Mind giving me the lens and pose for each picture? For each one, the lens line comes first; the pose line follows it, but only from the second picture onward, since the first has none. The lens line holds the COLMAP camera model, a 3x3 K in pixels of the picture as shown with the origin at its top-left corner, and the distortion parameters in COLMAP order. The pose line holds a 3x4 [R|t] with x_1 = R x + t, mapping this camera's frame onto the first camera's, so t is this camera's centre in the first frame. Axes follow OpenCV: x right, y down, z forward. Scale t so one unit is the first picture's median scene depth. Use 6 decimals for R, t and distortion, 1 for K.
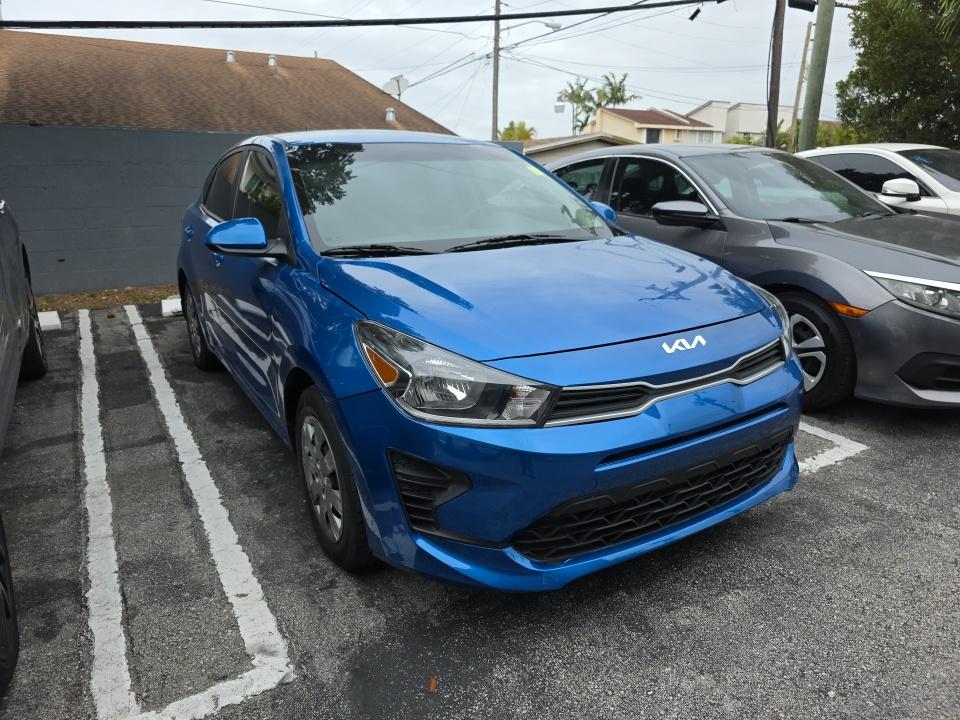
lens RADIAL K [[632.9, 0, 482.8], [0, 632.9, 368.5], [0, 0, 1]] dist [0.037324, -0.030381]
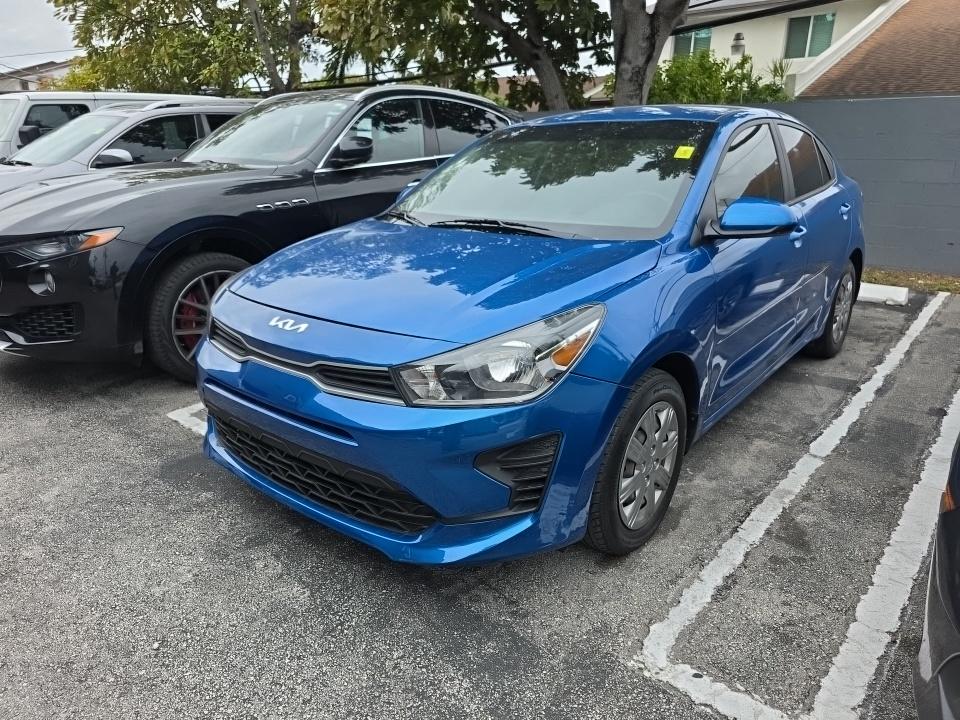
lens RADIAL K [[632.9, 0, 482.8], [0, 632.9, 368.5], [0, 0, 1]] dist [0.037324, -0.030381]
pose [[0.330726, 0.318897, -0.888214, 1.323203], [-0.277257, 0.932477, 0.231552, -0.290576], [0.902080, 0.169683, 0.396811, 0.845729]]
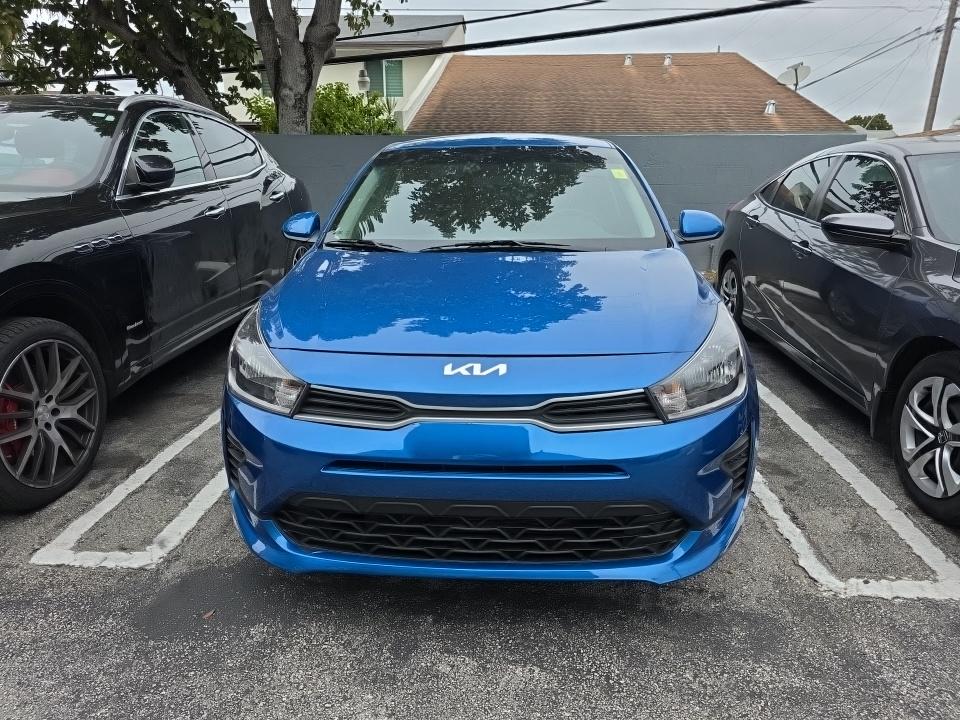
lens RADIAL K [[624.0, 0, 476.9], [0, 624.0, 369.8], [0, 0, 1]] dist [0.049936, -0.040131]
pose [[0.818874, 0.179811, -0.545081, 0.768194], [-0.175256, 0.982640, 0.060866, -0.088490], [0.546562, 0.045687, 0.836171, 0.245323]]
